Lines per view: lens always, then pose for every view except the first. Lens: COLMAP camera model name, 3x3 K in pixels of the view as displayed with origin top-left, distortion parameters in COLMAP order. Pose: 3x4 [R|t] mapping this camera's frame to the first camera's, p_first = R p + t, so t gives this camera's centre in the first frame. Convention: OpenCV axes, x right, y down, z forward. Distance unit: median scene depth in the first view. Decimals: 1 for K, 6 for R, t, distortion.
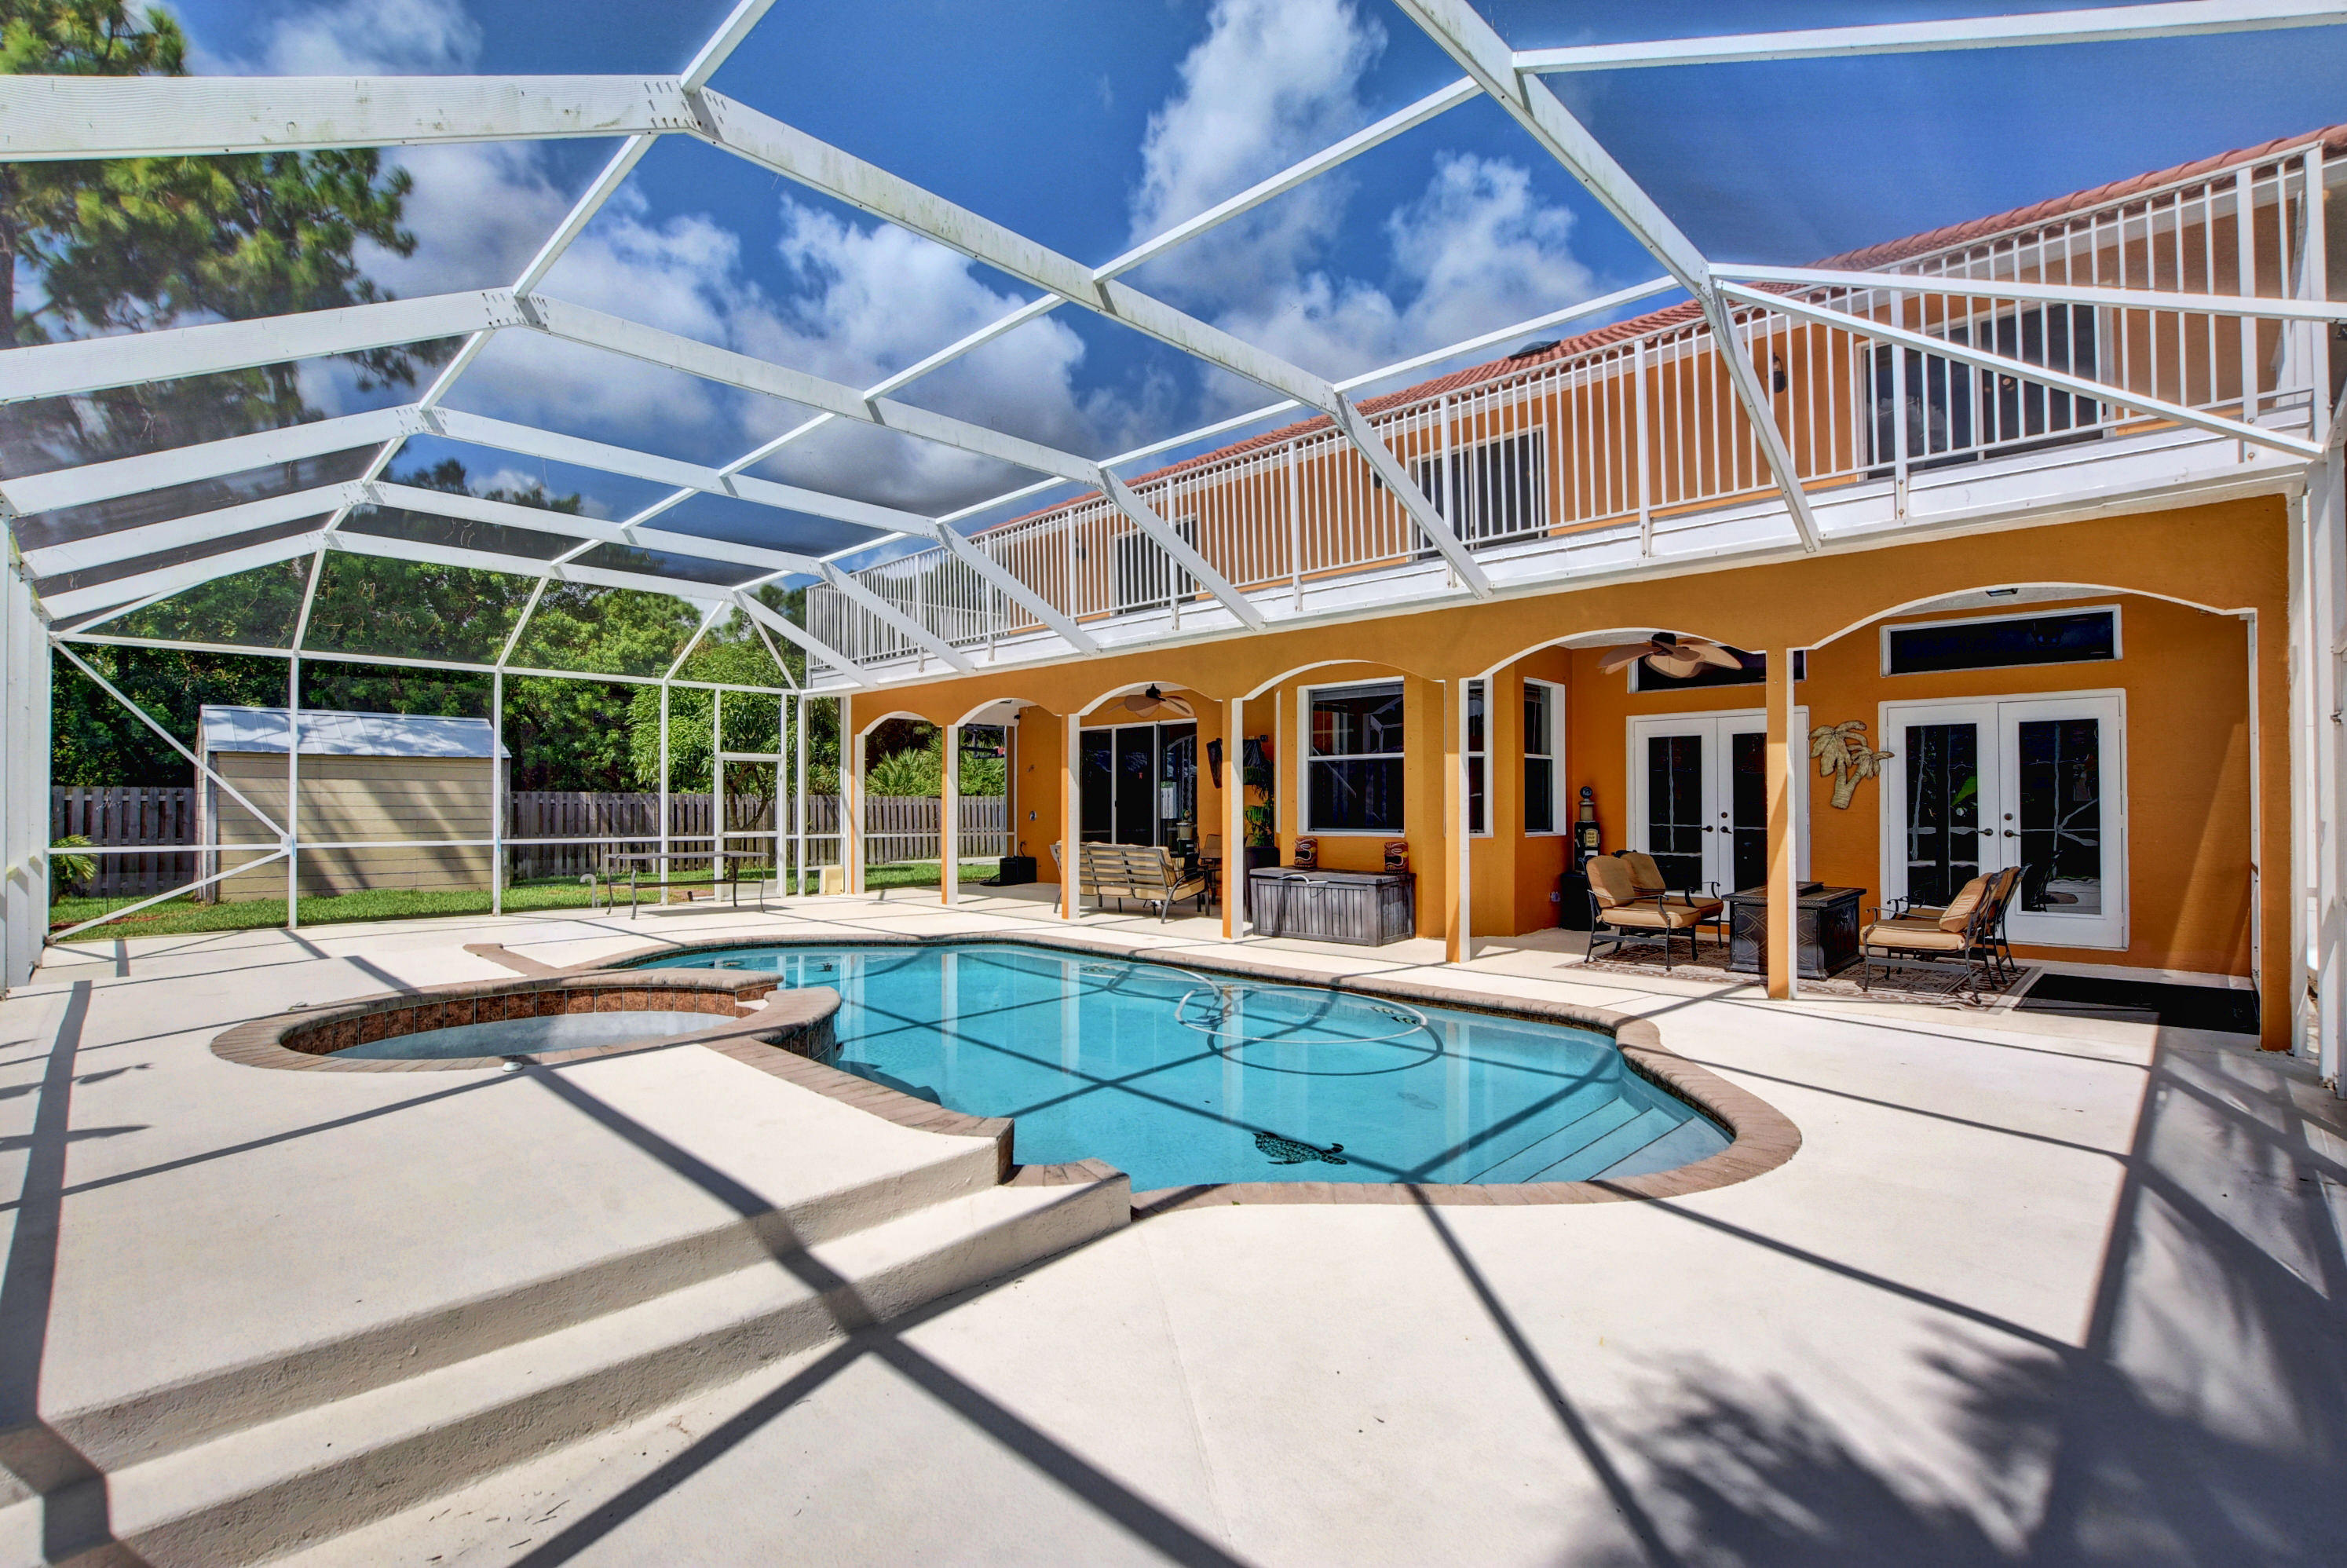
lens RADIAL K [[1064.0, 0, 1186.8], [0, 1064.0, 797.8], [0, 0, 1]] dist [-0.026371, 0.001863]
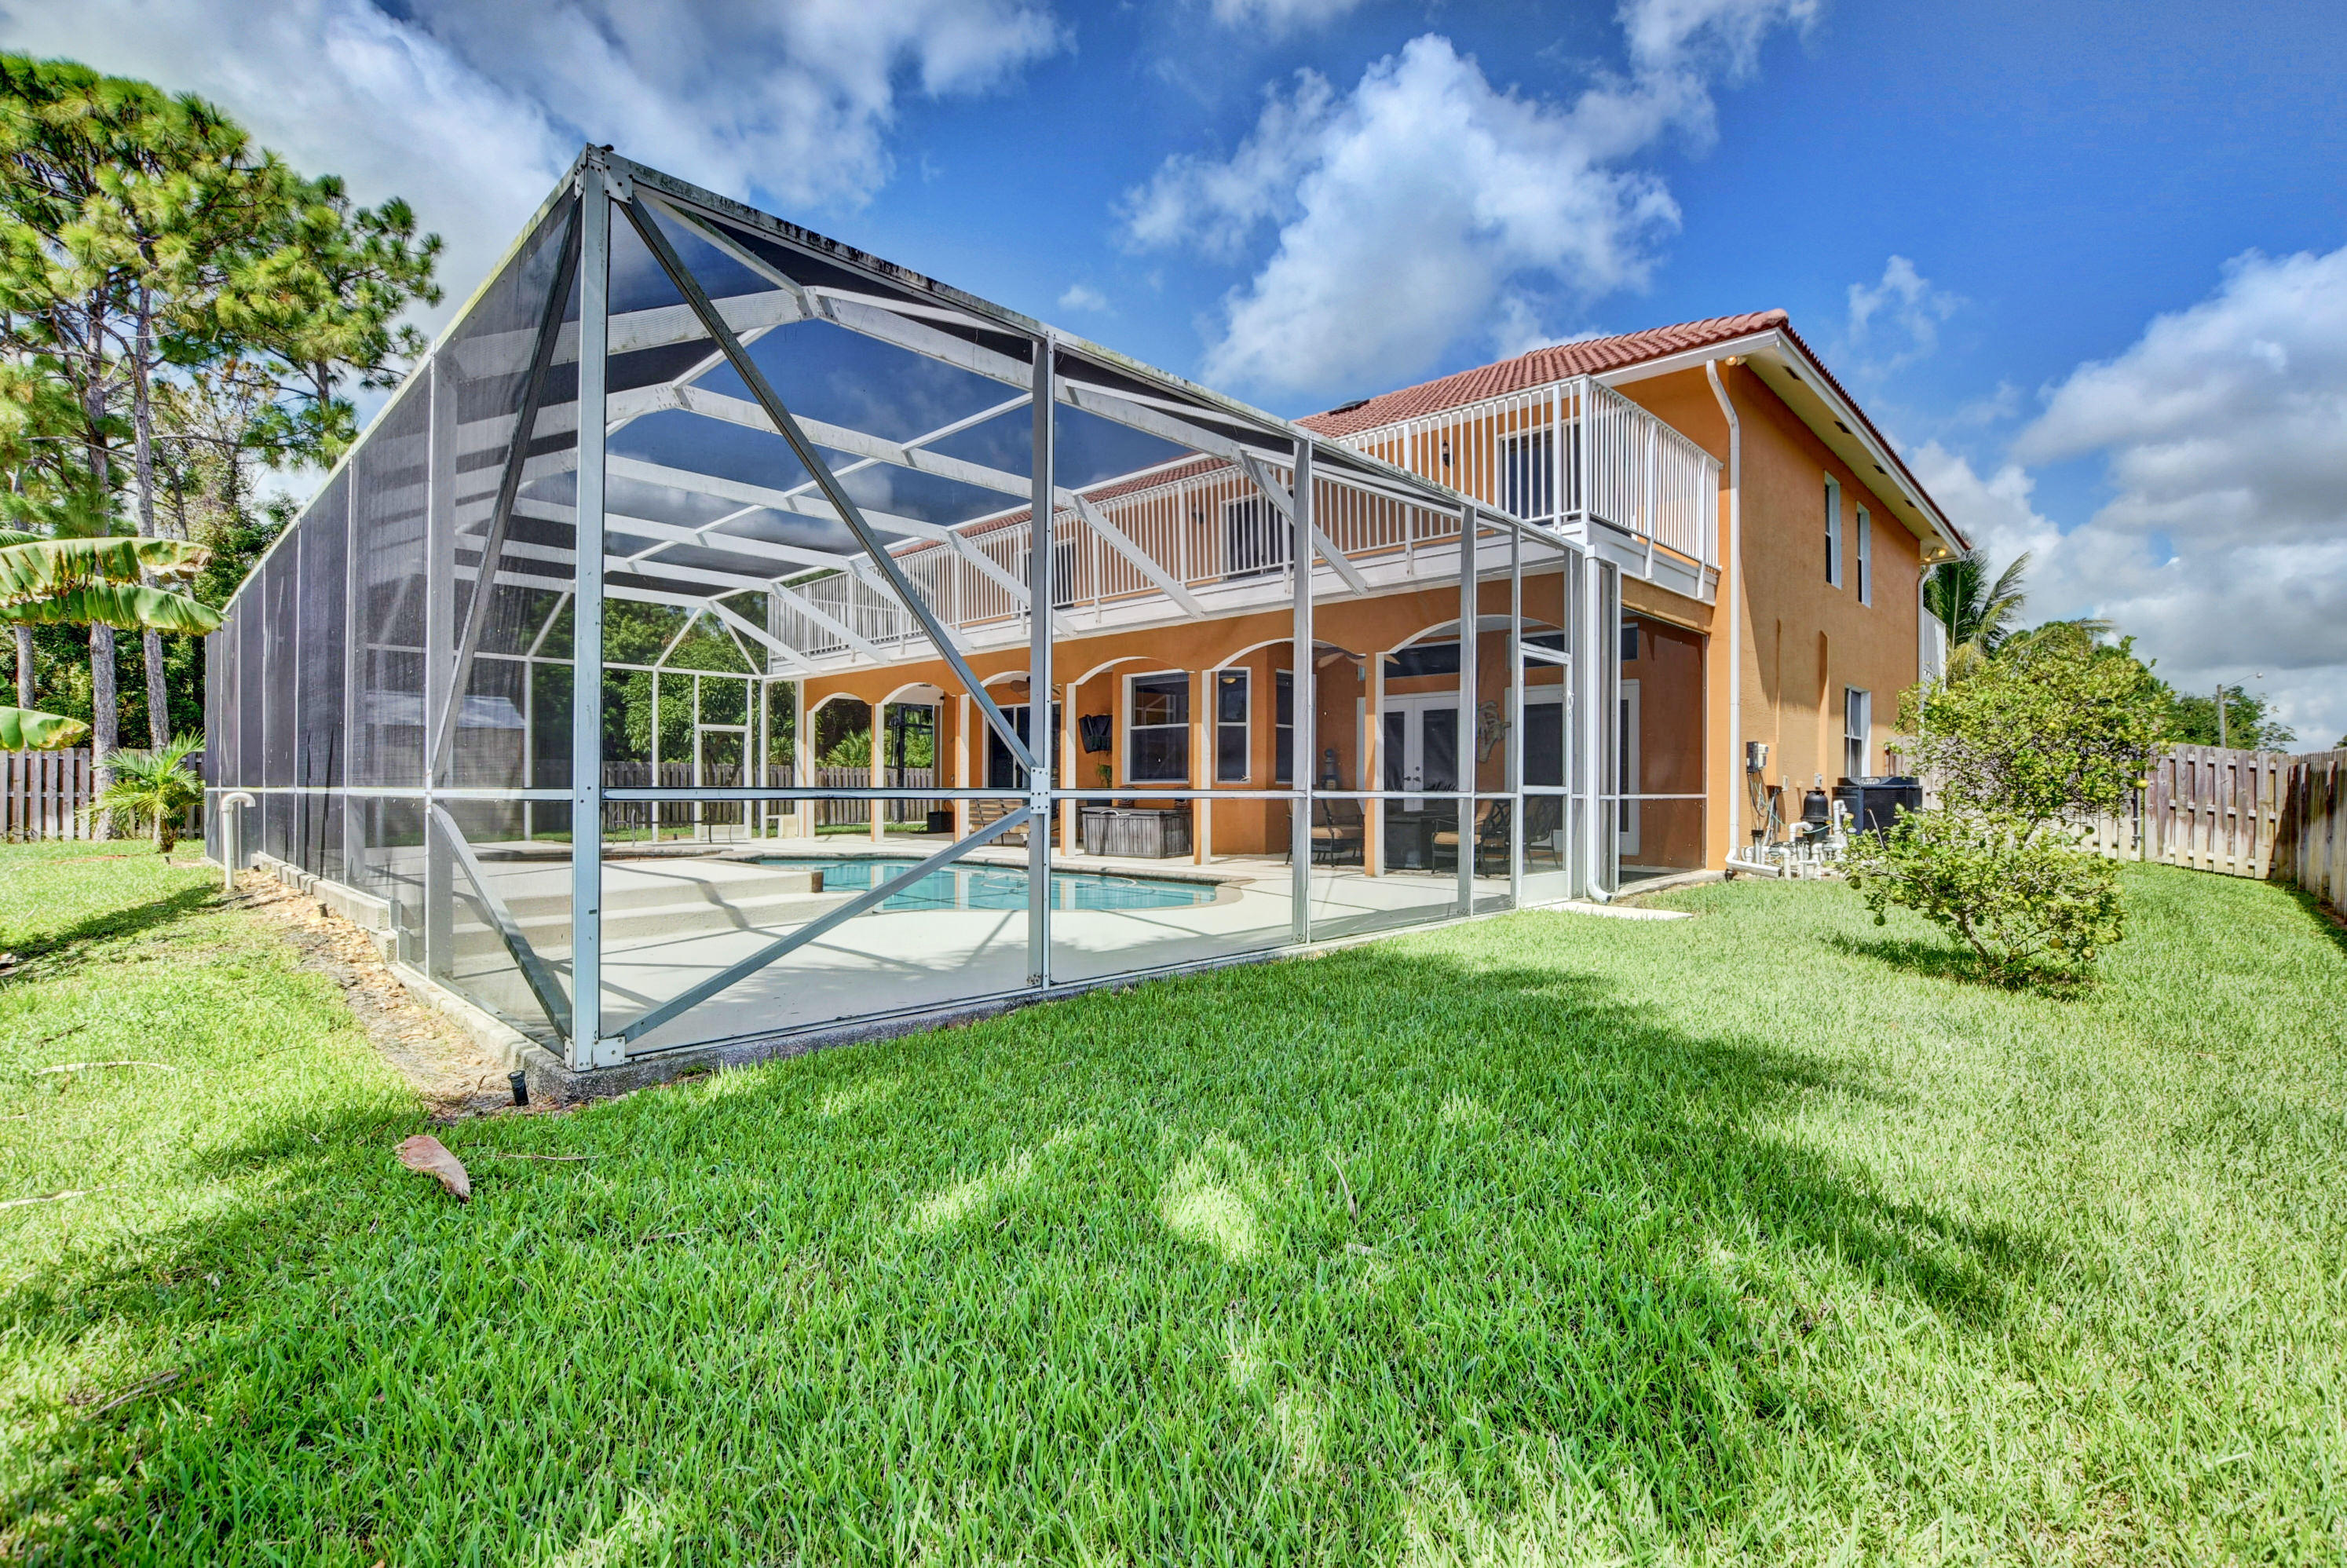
lens RADIAL K [[1064.0, 0, 1186.8], [0, 1064.0, 797.8], [0, 0, 1]] dist [-0.026371, 0.001863]
pose [[0.999891, 0.008923, 0.011800, 0.149779], [-0.008989, 0.999944, 0.005591, 0.037976], [-0.011749, -0.005697, 0.999915, -0.317922]]
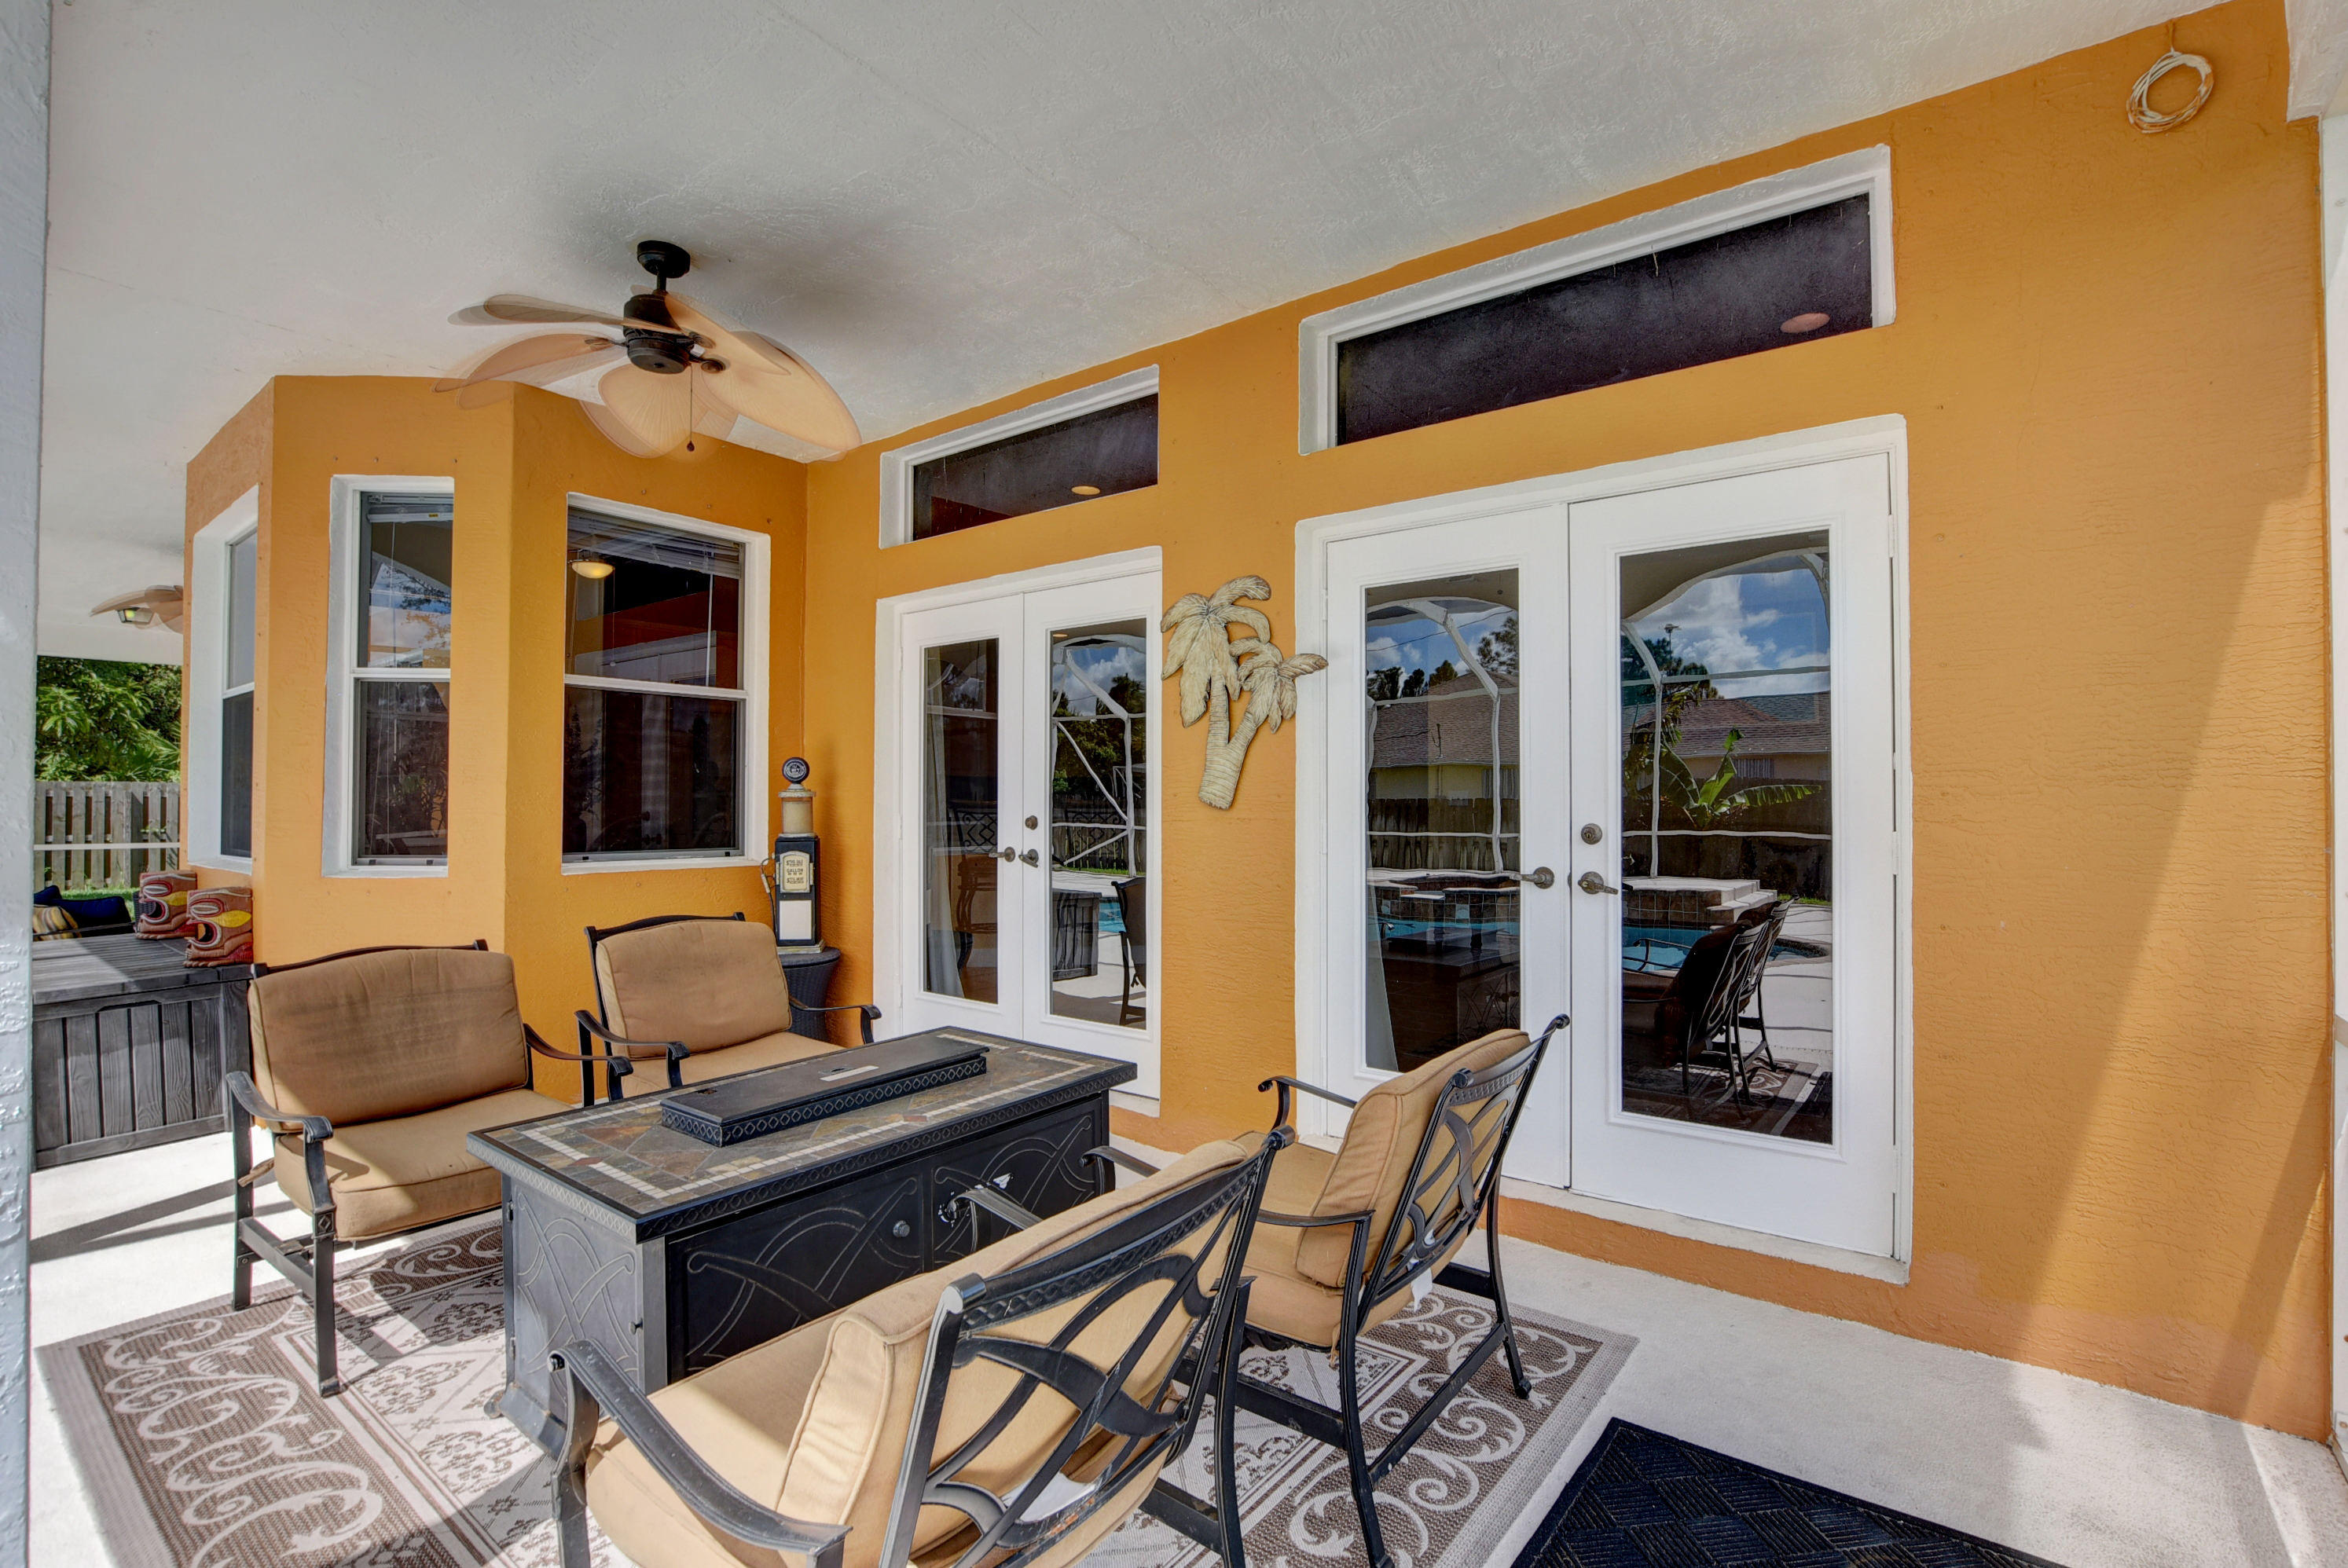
lens RADIAL K [[1064.3, 0, 1187.3], [0, 1064.3, 797.8], [0, 0, 1]] dist [-0.026371, 0.001863]
pose [[0.995020, 0.003334, 0.099619, 0.430646], [-0.003751, 0.999985, 0.003995, 0.003708], [-0.099605, -0.004349, 0.995018, 0.465754]]
